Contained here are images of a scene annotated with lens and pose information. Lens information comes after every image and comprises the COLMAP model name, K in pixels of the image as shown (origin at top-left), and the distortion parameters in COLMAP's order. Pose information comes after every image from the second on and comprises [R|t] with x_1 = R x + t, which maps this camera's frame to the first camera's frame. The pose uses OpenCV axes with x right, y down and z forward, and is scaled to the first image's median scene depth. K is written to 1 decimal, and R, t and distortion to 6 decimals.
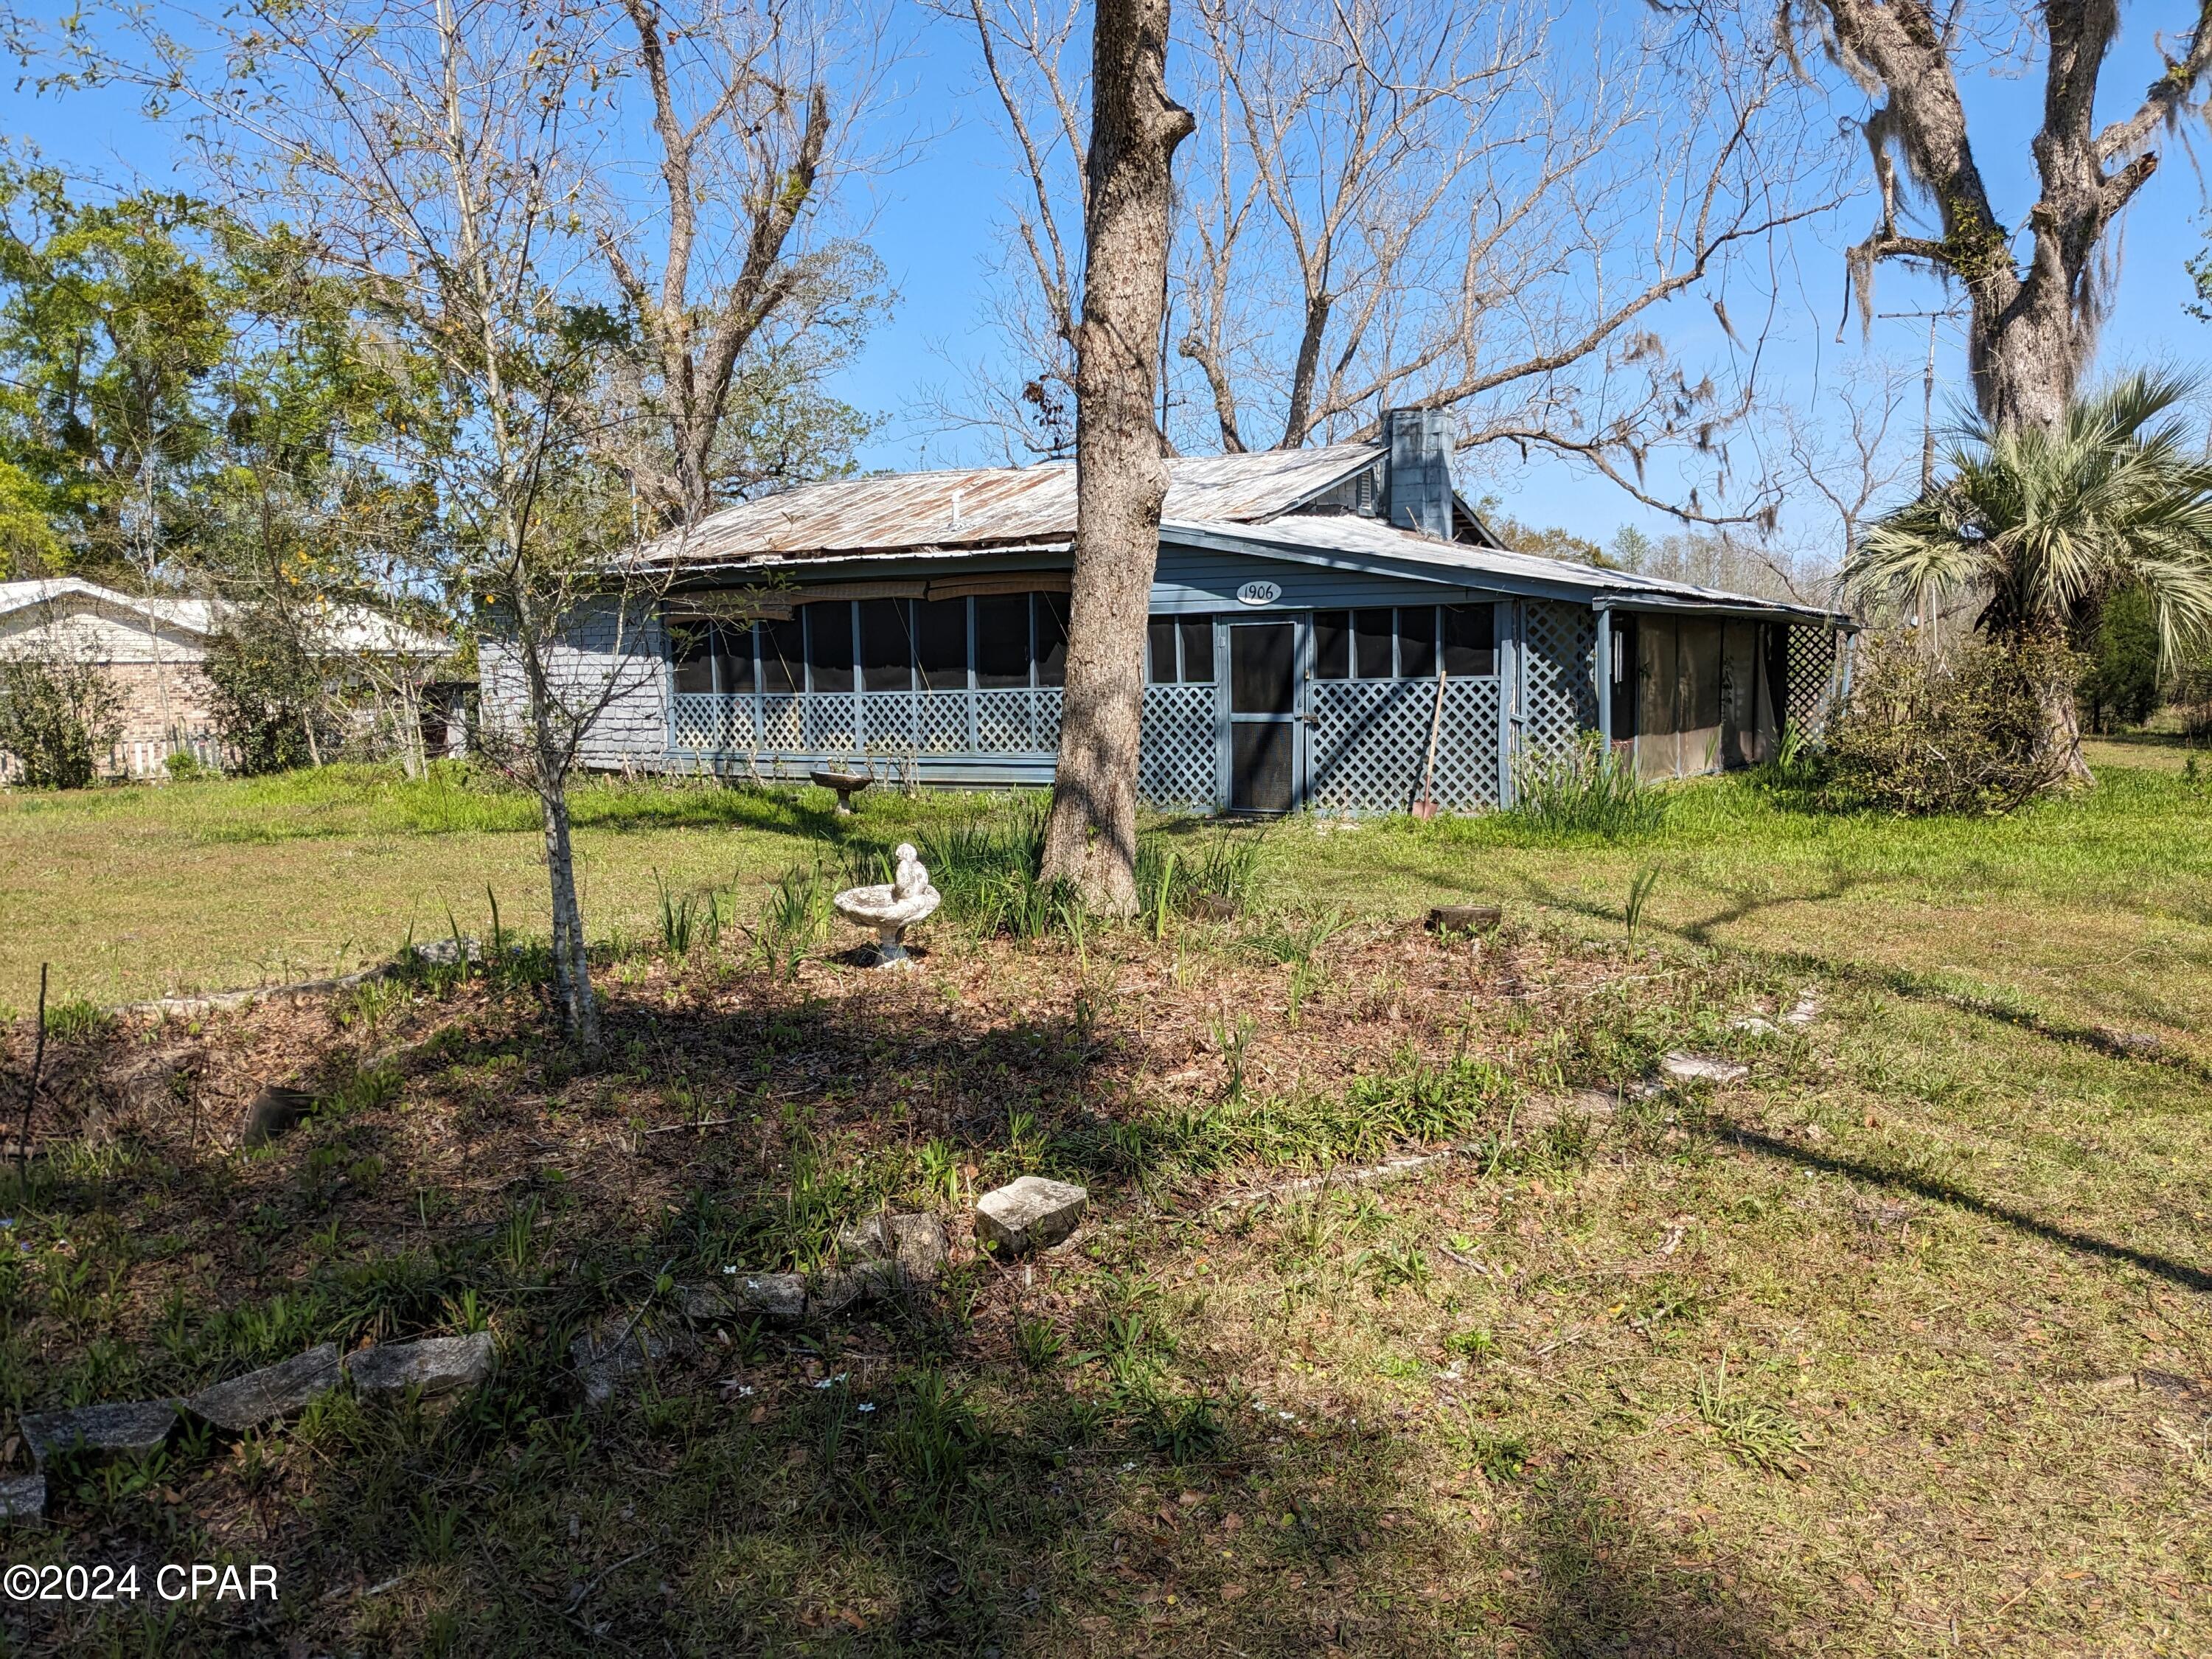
lens RADIAL K [[1754.2, 0, 1213.8], [0, 1754.2, 835.1], [0, 0, 1]] dist [0.056591, -0.088302]
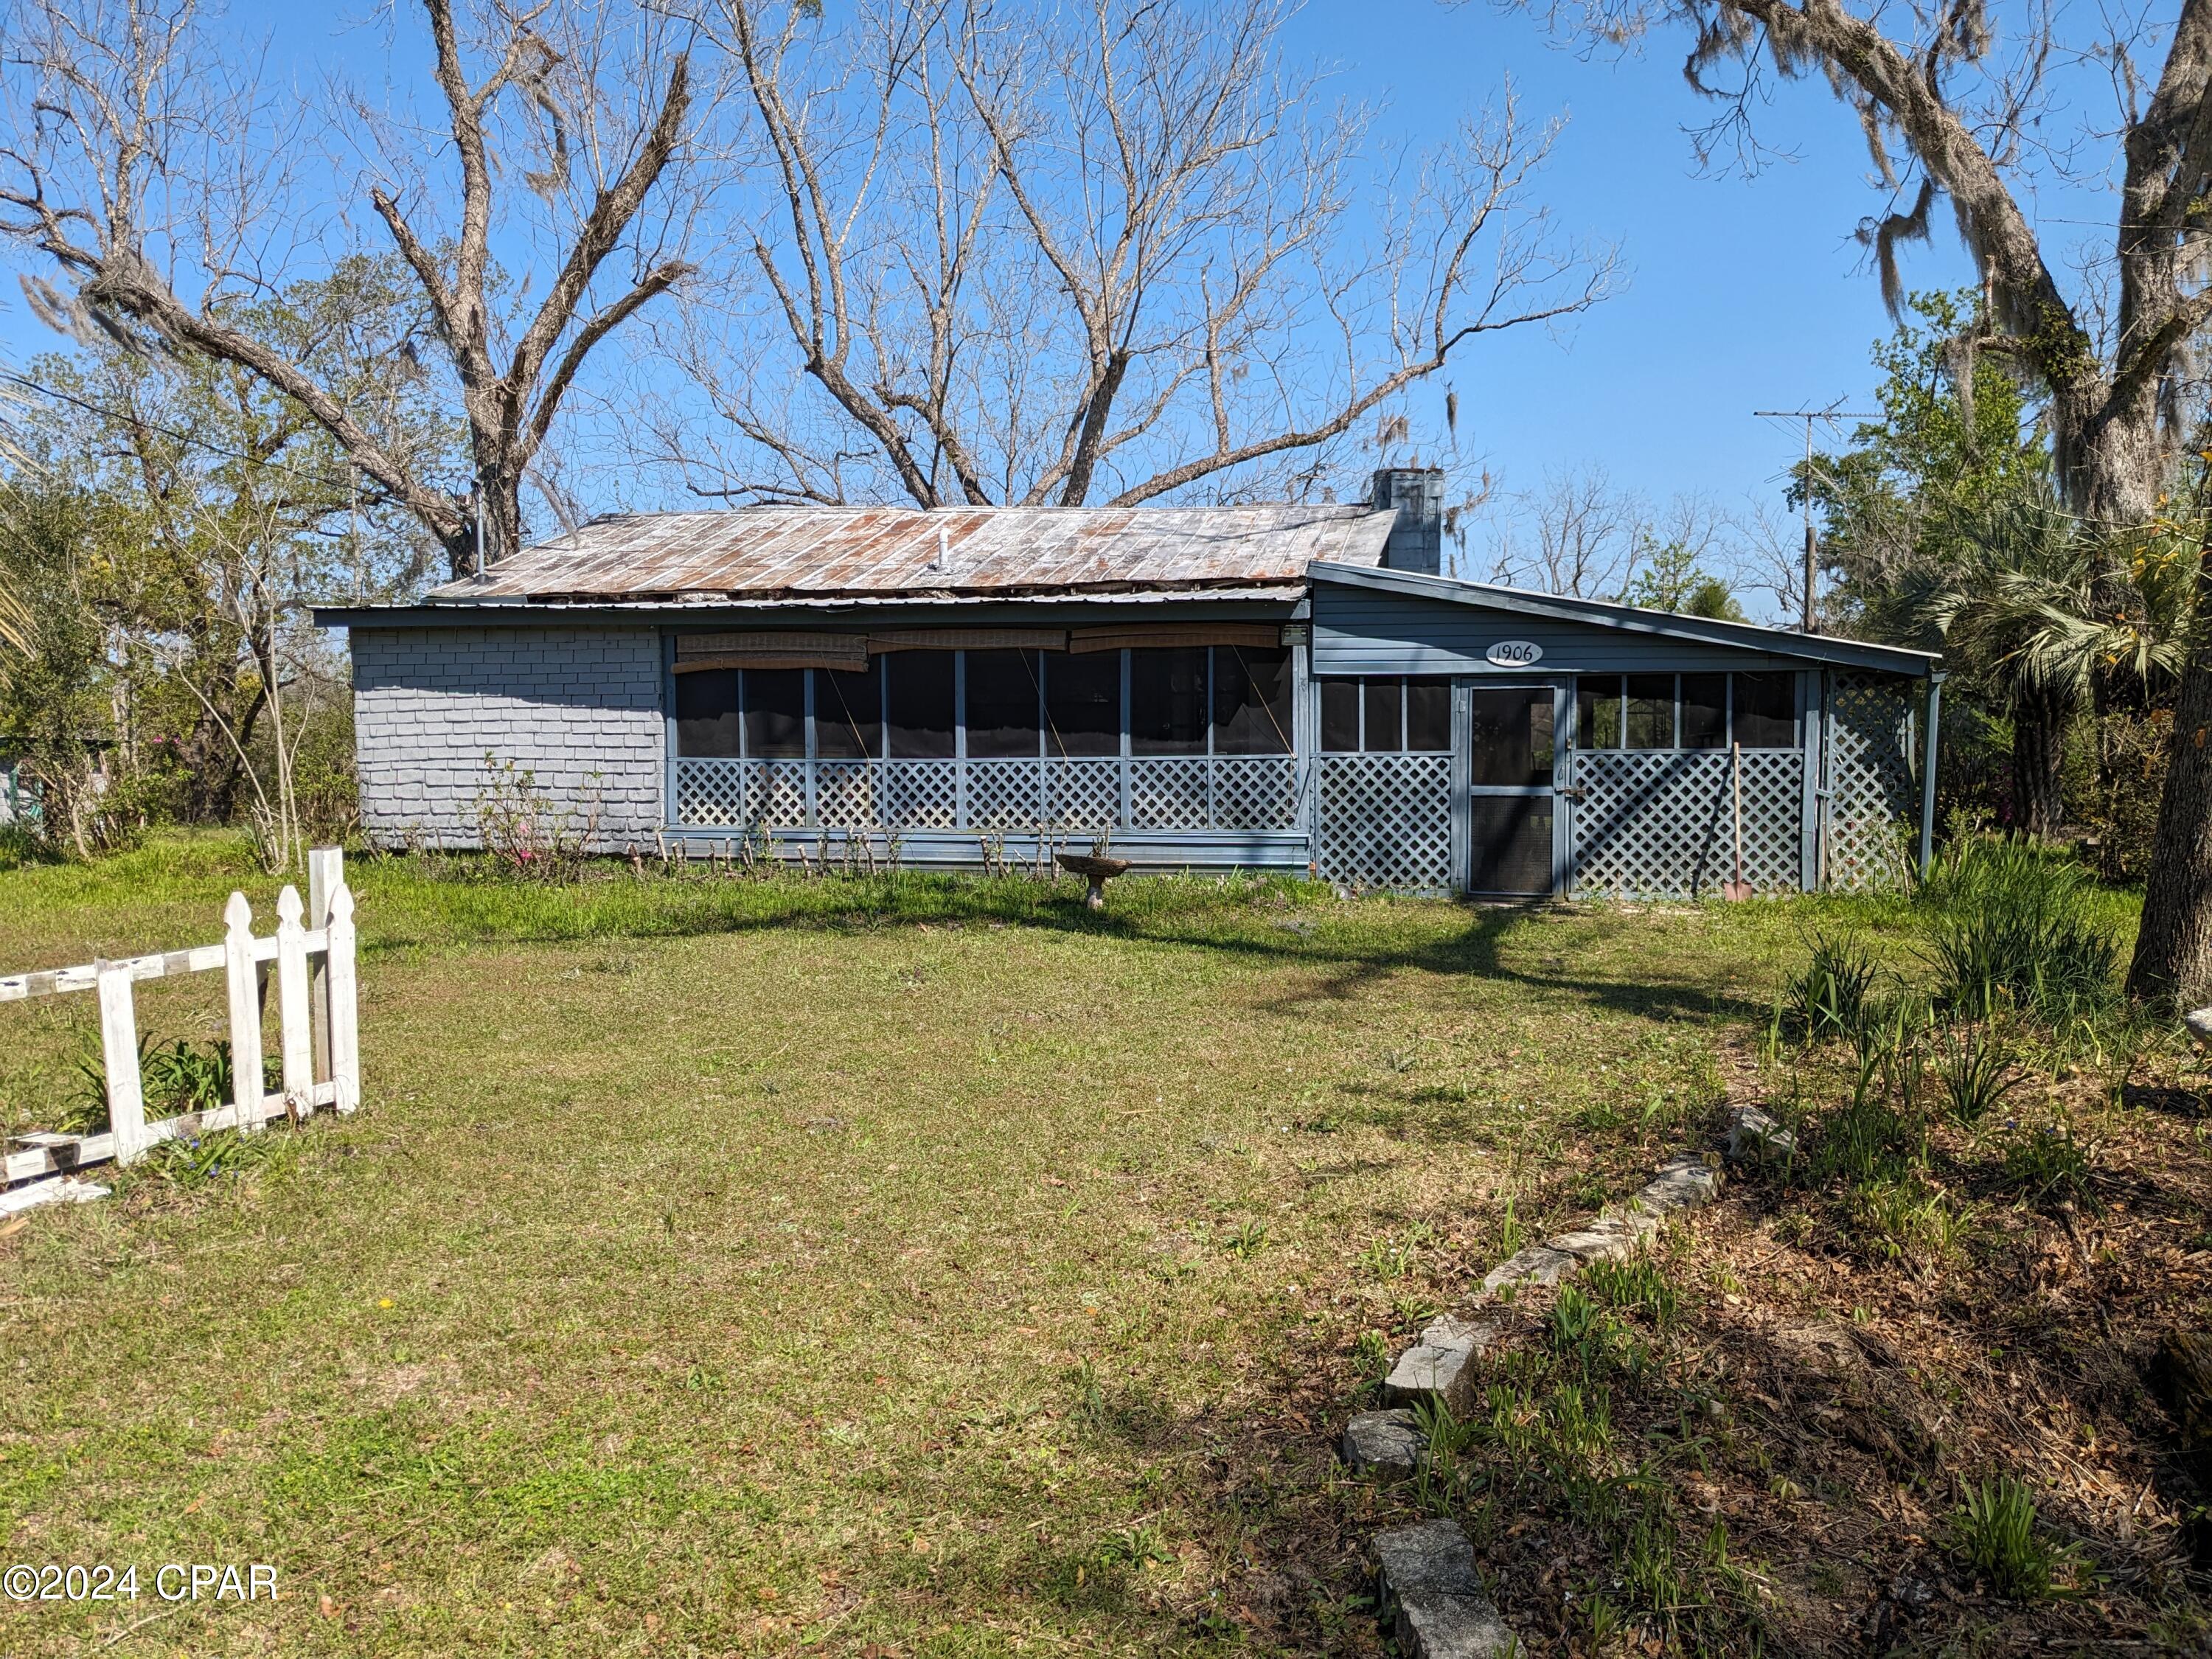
lens RADIAL K [[1754.2, 0, 1108.8], [0, 1754.2, 827.7], [0, 0, 1]] dist [0.056591, -0.088302]
pose [[0.946337, -0.000187, 0.323181, -0.448665], [0.015613, 0.998859, -0.045141, -0.009987], [-0.322804, 0.047765, 0.945260, 0.203929]]
